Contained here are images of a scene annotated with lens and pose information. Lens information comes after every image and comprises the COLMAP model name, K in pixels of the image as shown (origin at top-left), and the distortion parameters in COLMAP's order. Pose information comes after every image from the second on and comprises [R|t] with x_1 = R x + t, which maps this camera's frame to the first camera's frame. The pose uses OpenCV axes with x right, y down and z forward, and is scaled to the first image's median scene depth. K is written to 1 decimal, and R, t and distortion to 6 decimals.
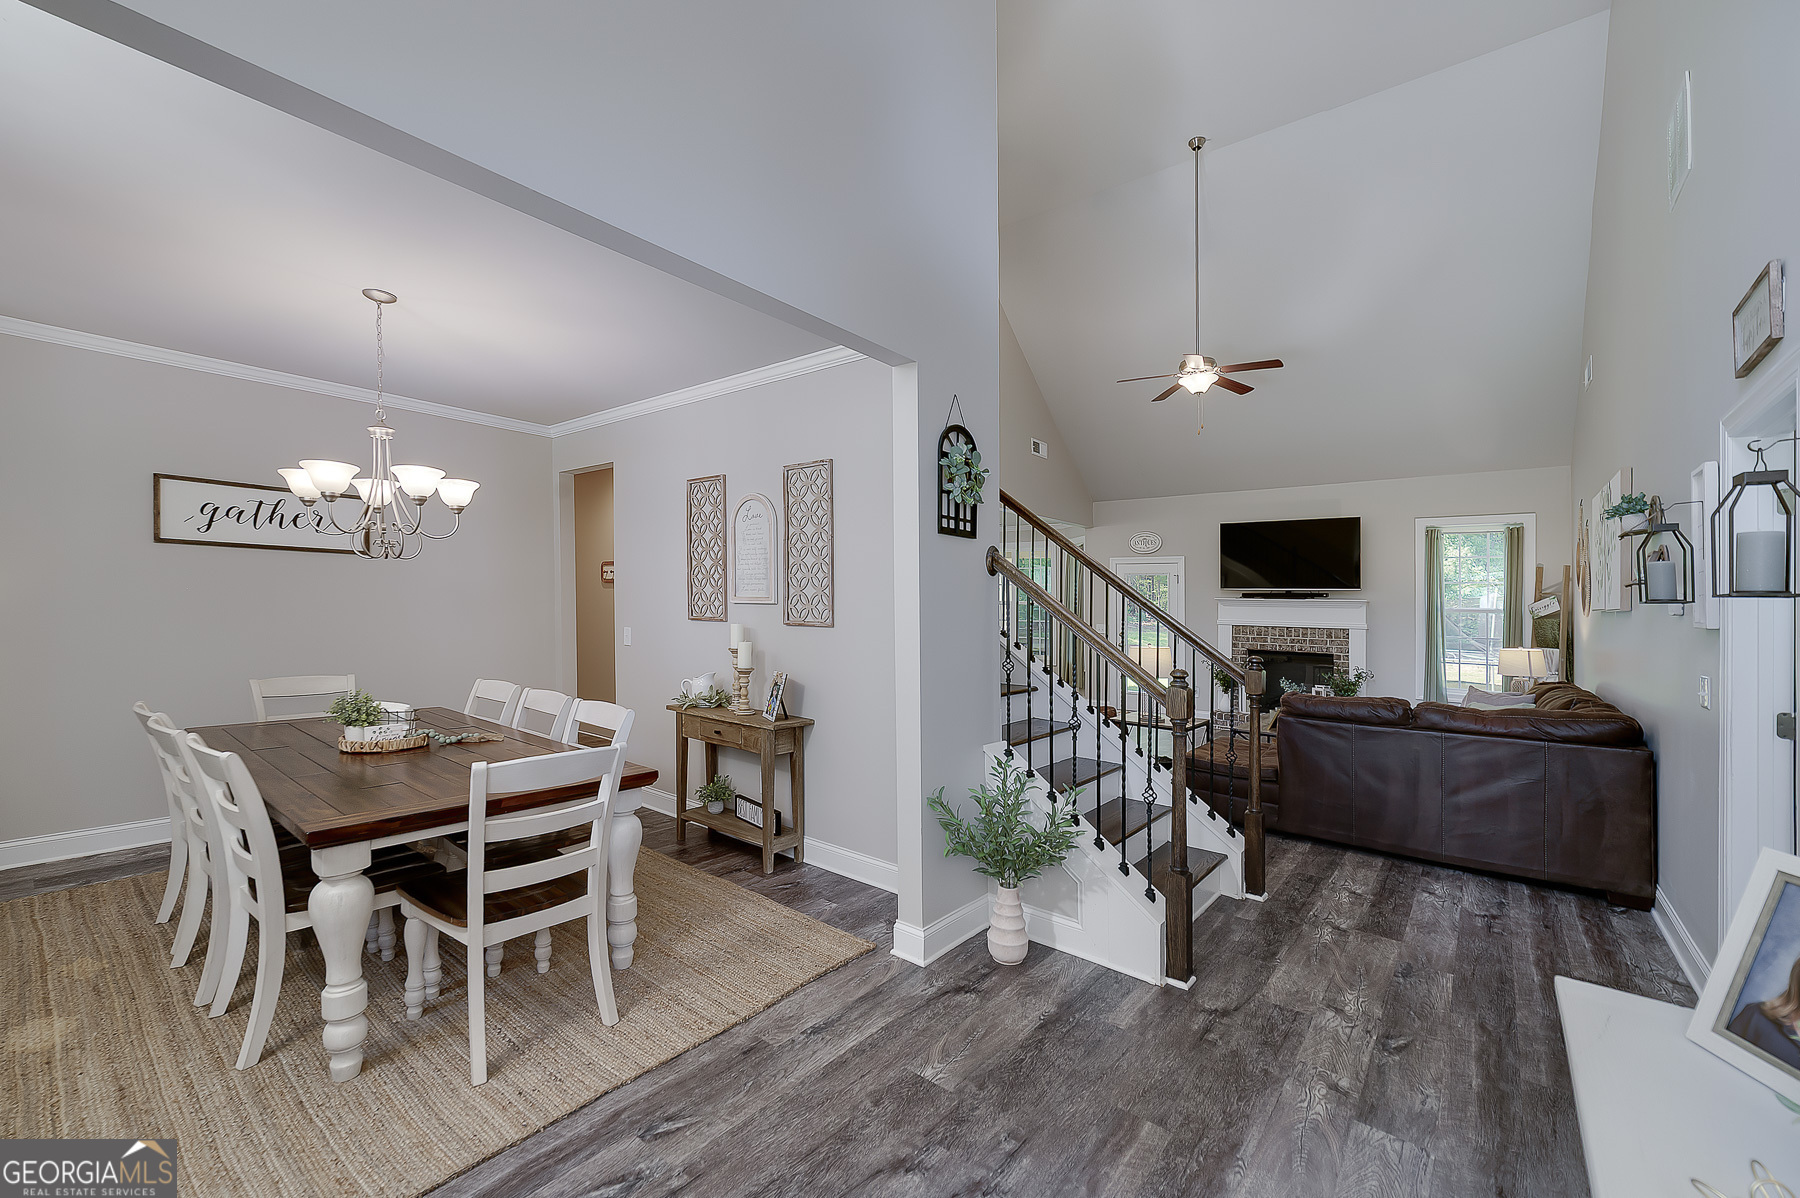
lens RADIAL K [[730.0, 0, 895.9], [0, 730.0, 588.1], [0, 0, 1]] dist [-0.003129, -0.000386]
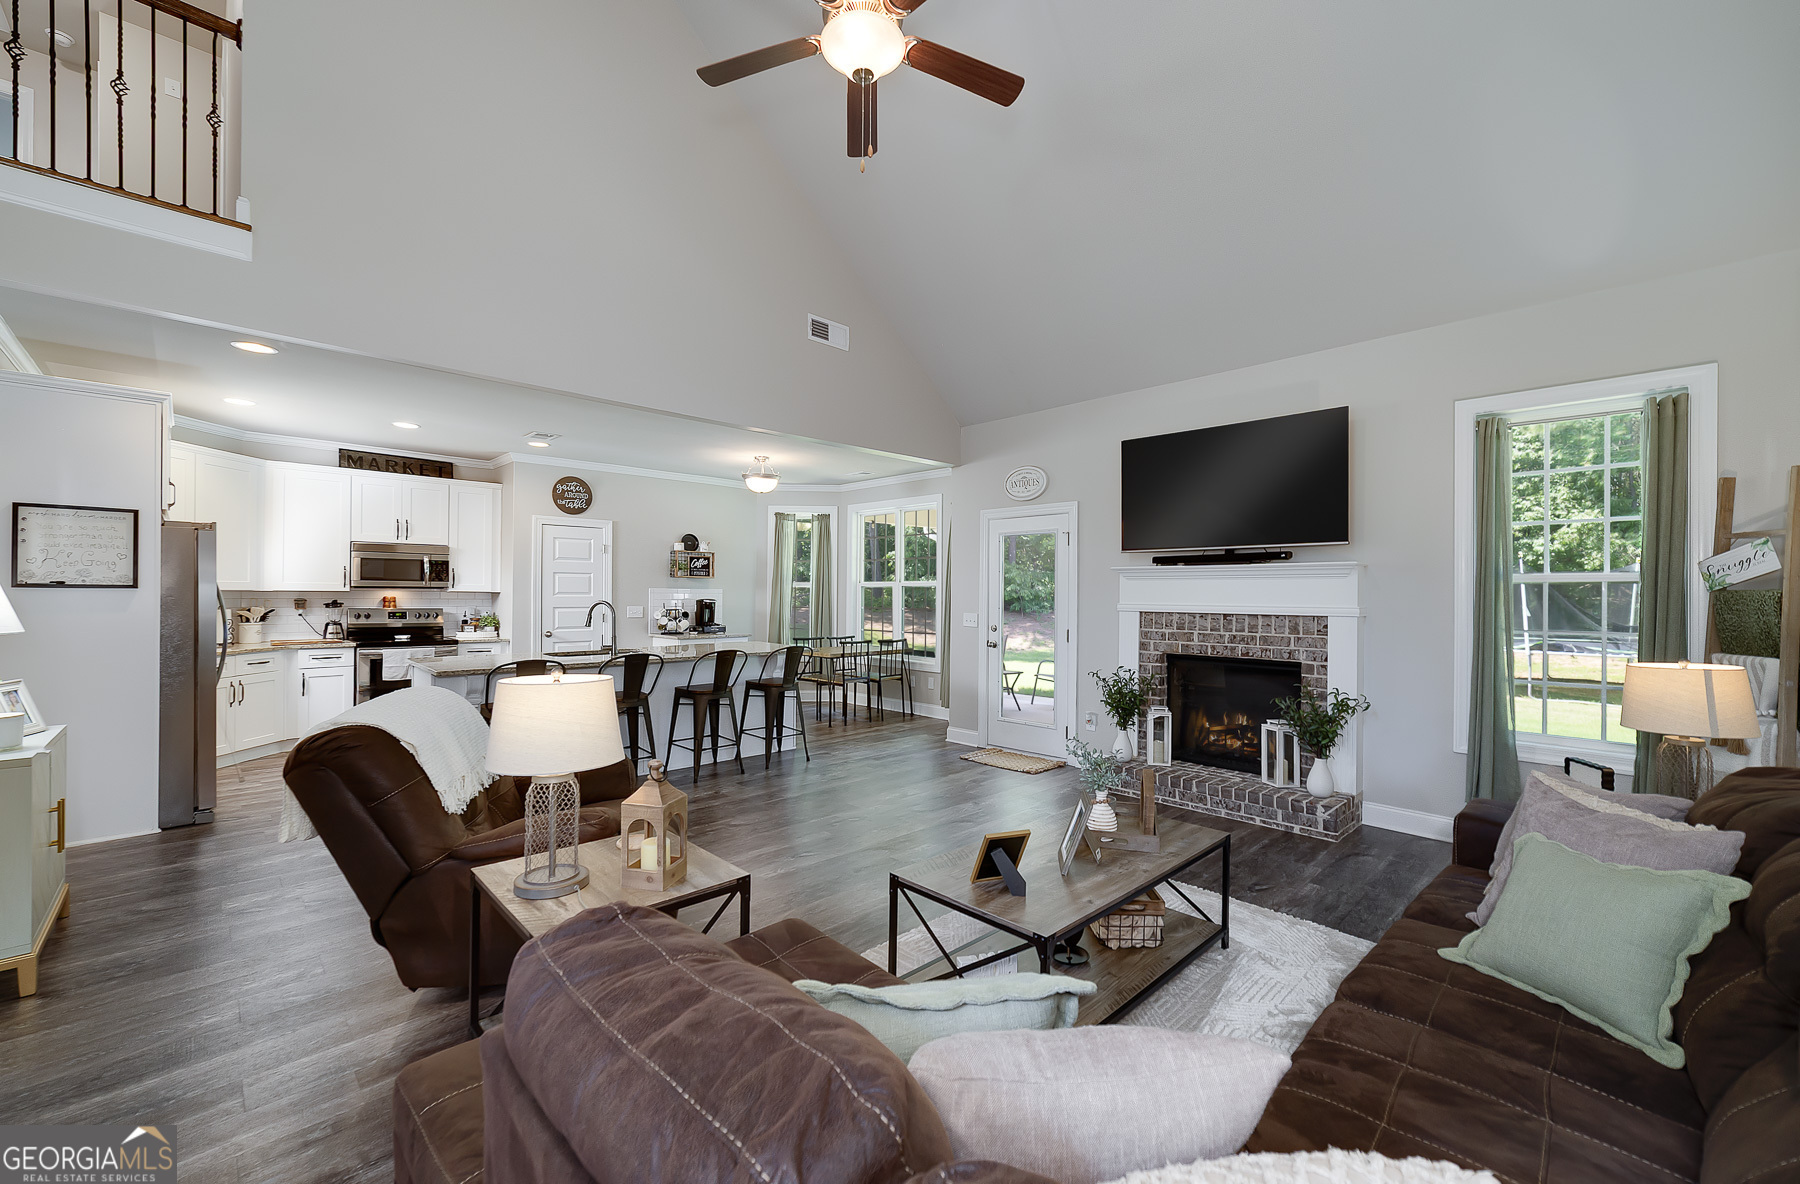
lens RADIAL K [[730.0, 0, 905.9], [0, 730.0, 594.6], [0, 0, 1]] dist [-0.003129, -0.000386]
pose [[0.994412, -0.013351, -0.104726, 0.370751], [0.015433, 0.999699, 0.019095, 0.024886], [0.104439, -0.020605, 0.994318, 0.435356]]
